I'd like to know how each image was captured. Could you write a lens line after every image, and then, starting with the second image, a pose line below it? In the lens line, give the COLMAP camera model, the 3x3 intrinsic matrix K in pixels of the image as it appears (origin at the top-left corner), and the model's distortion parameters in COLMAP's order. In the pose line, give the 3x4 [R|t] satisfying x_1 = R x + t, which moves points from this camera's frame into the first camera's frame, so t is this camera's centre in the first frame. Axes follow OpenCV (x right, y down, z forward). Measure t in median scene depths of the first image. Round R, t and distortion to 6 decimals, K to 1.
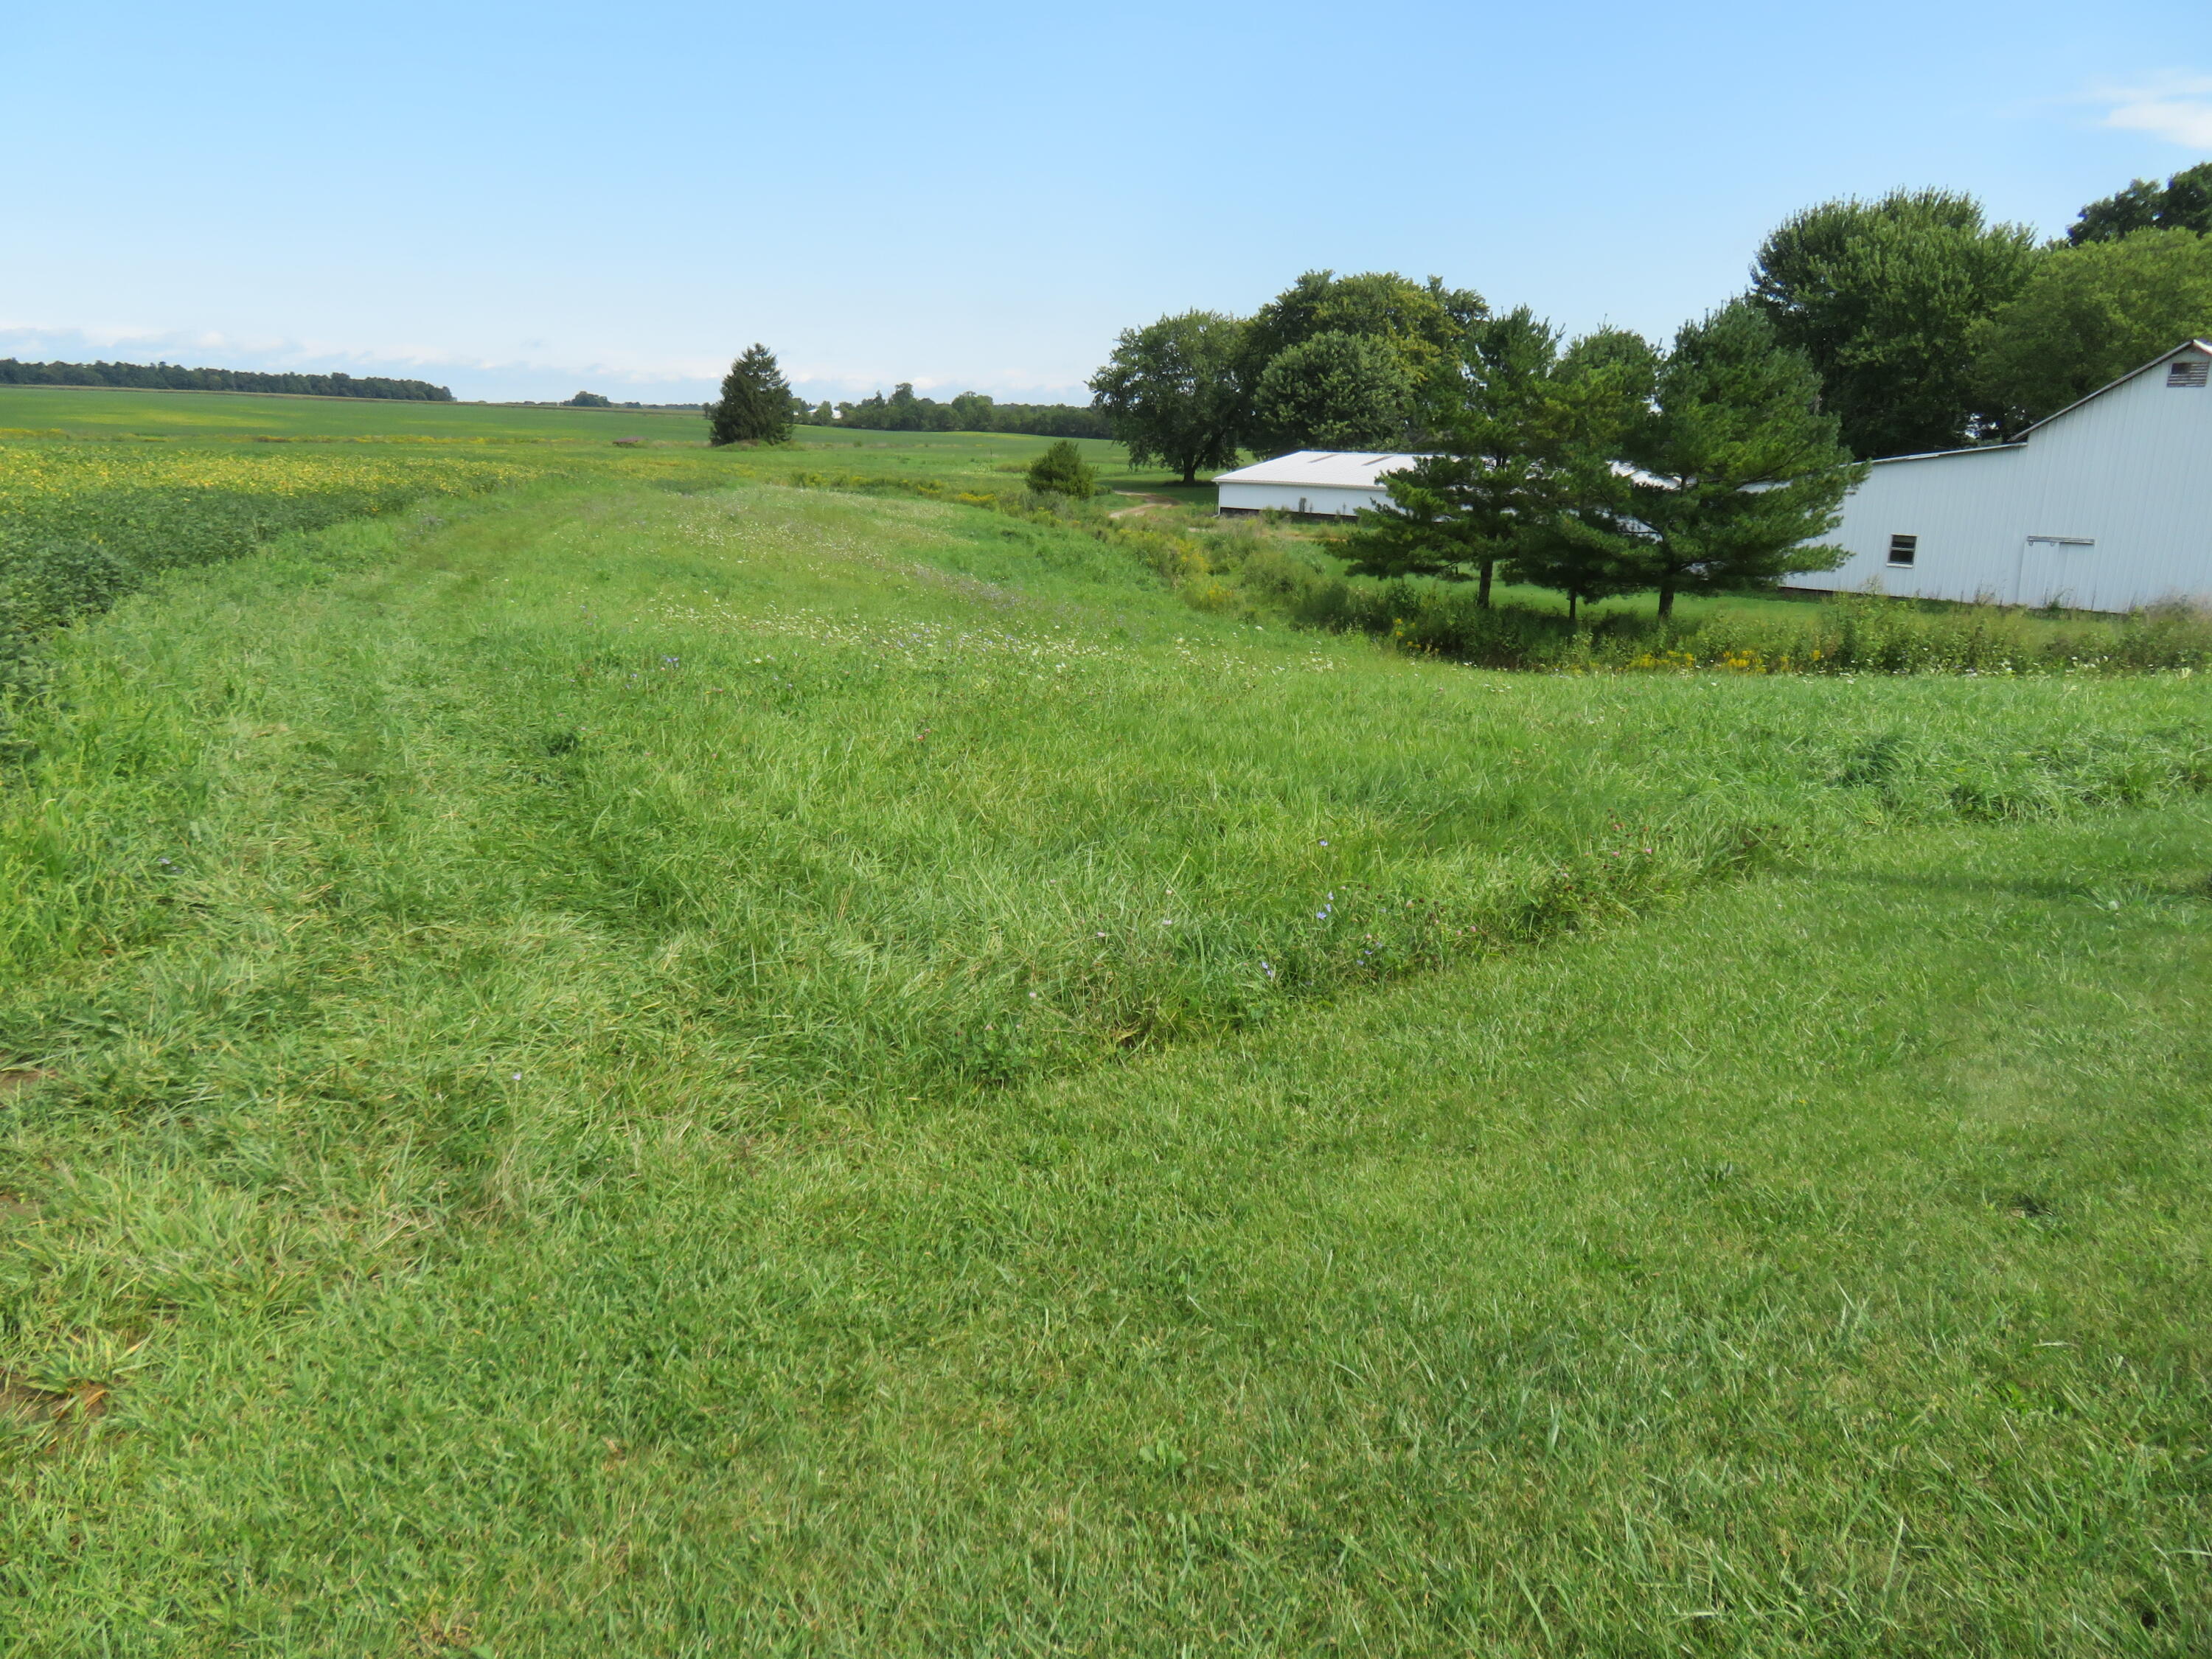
lens RADIAL K [[1582.6, 0, 1099.7], [0, 1582.6, 841.6], [0, 0, 1]] dist [-0.009334, 0.005380]
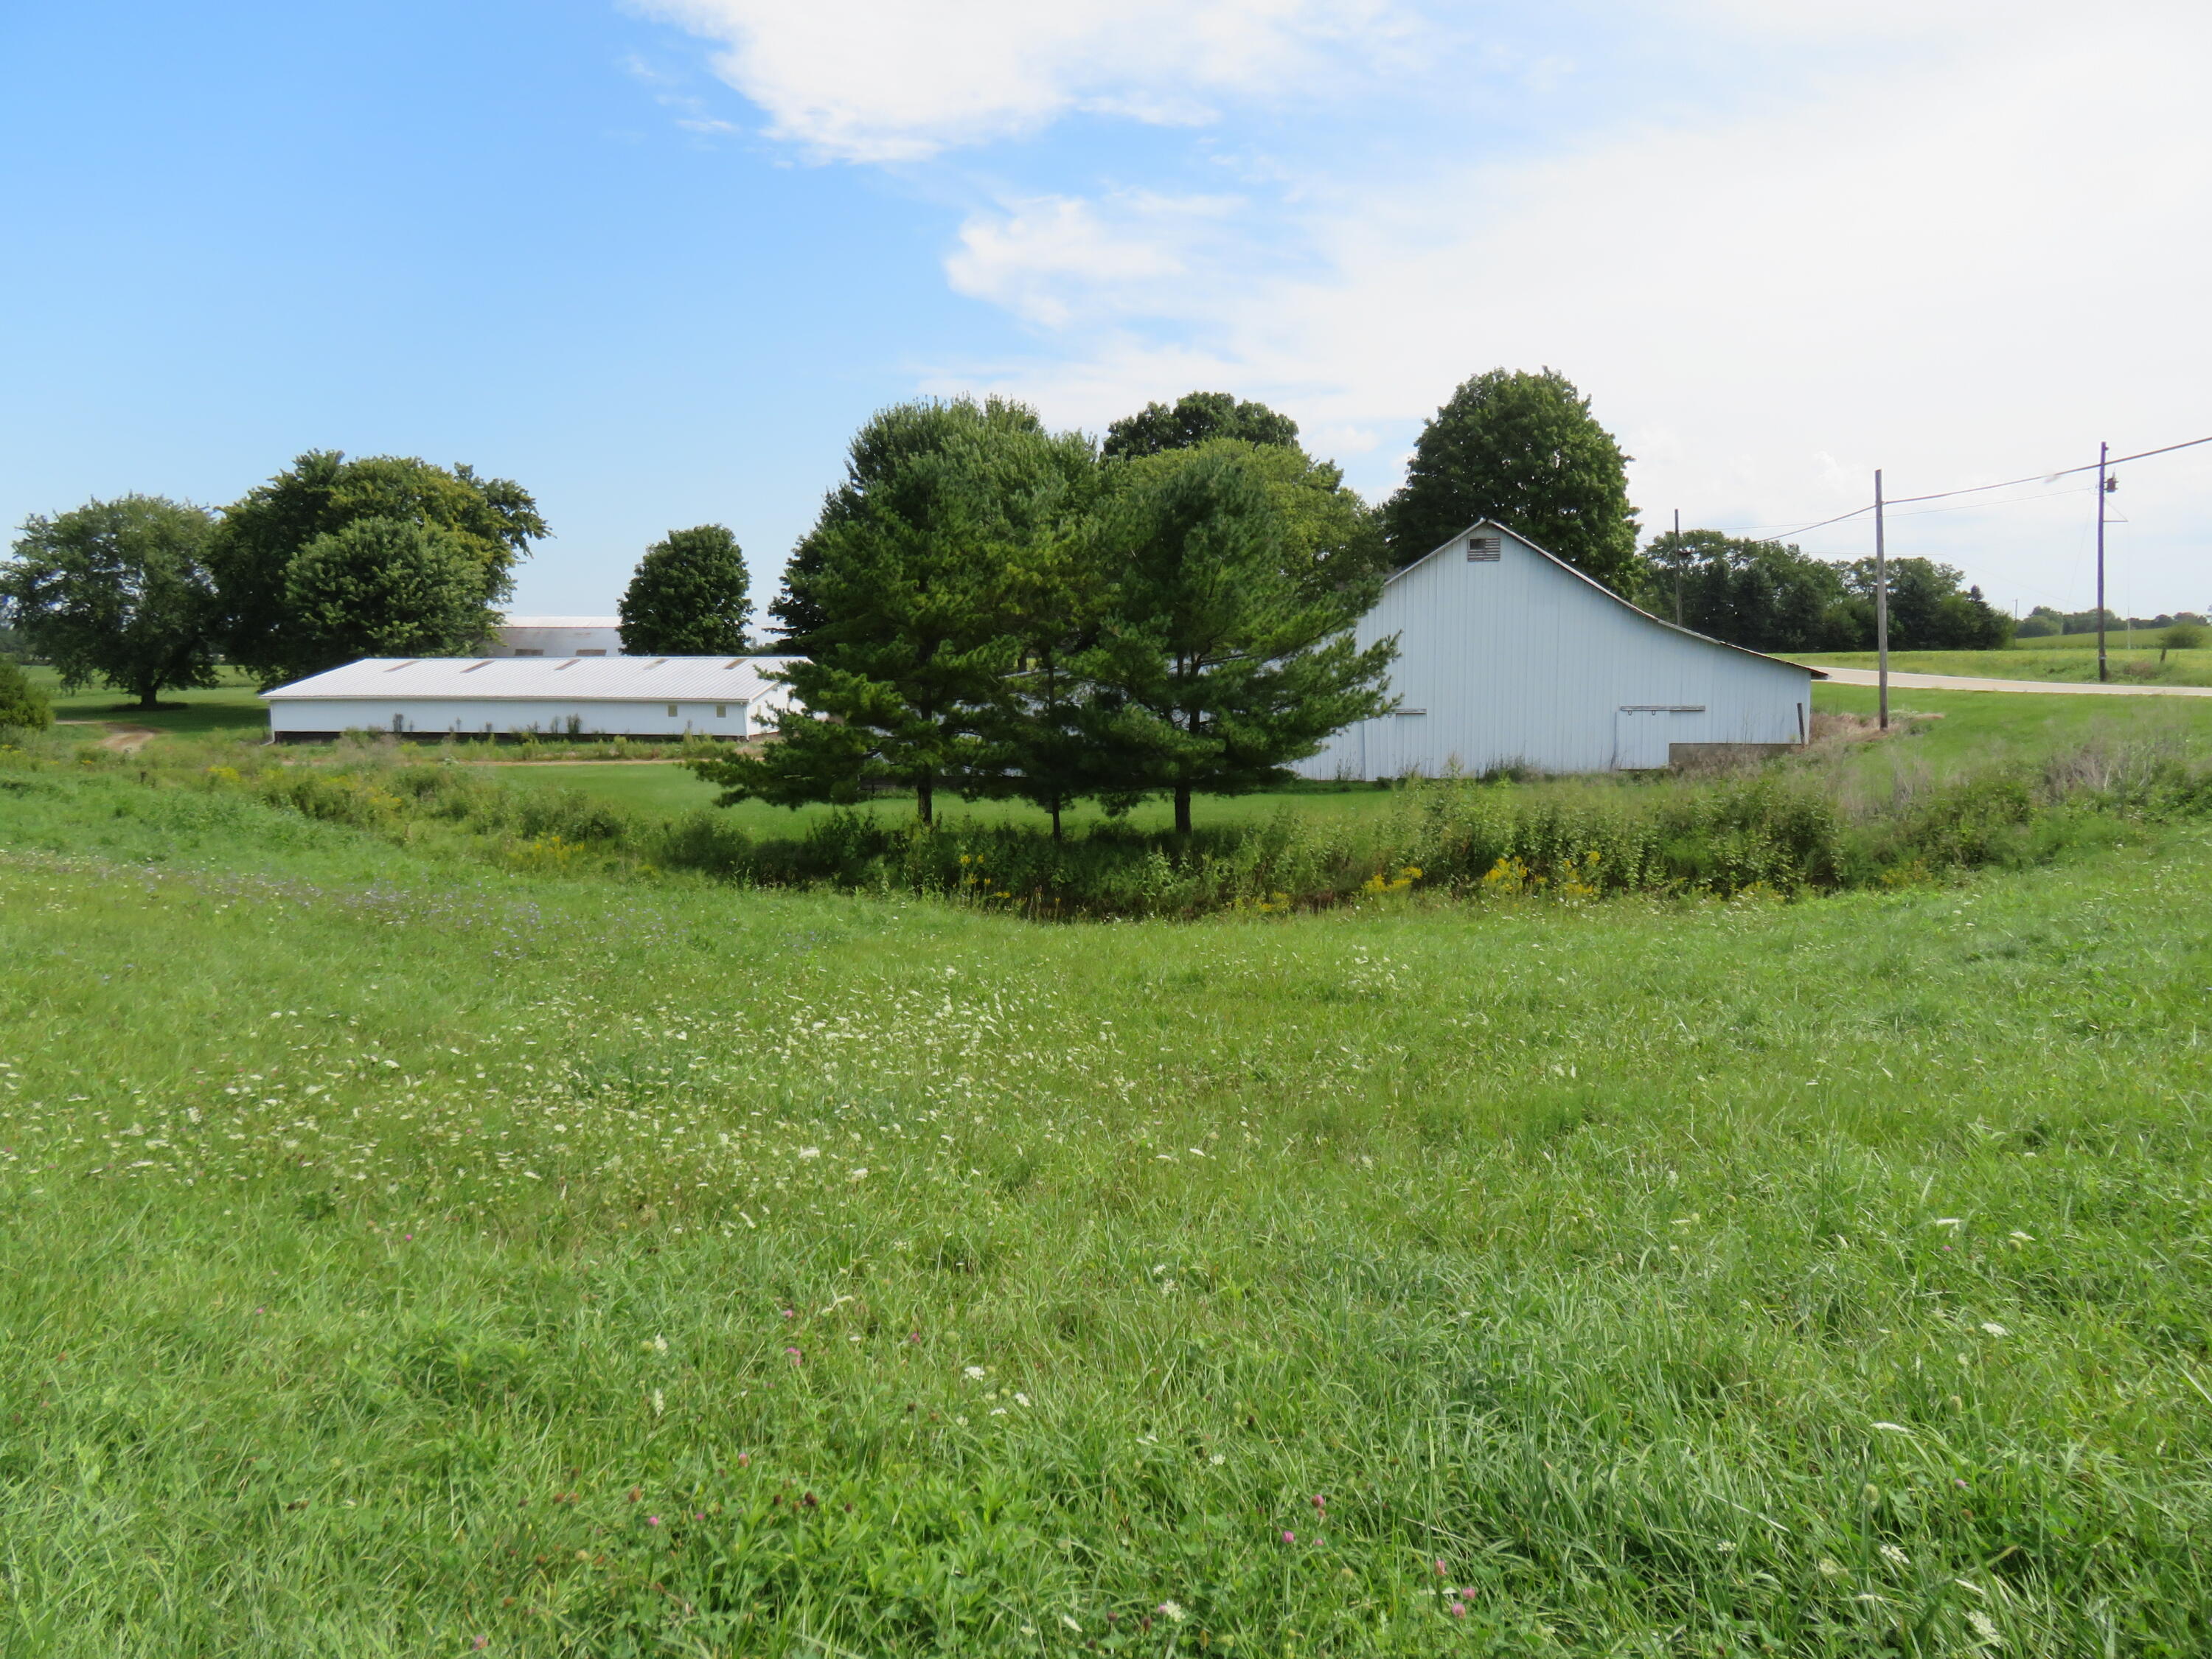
lens RADIAL K [[1582.6, 0, 1108.9], [0, 1582.6, 820.1], [0, 0, 1]] dist [-0.009334, 0.005380]
pose [[0.789719, -0.089318, 0.606931, -0.068180], [0.173682, 0.981419, -0.081561, -0.032801], [-0.588369, 0.169823, 0.790558, 0.146399]]
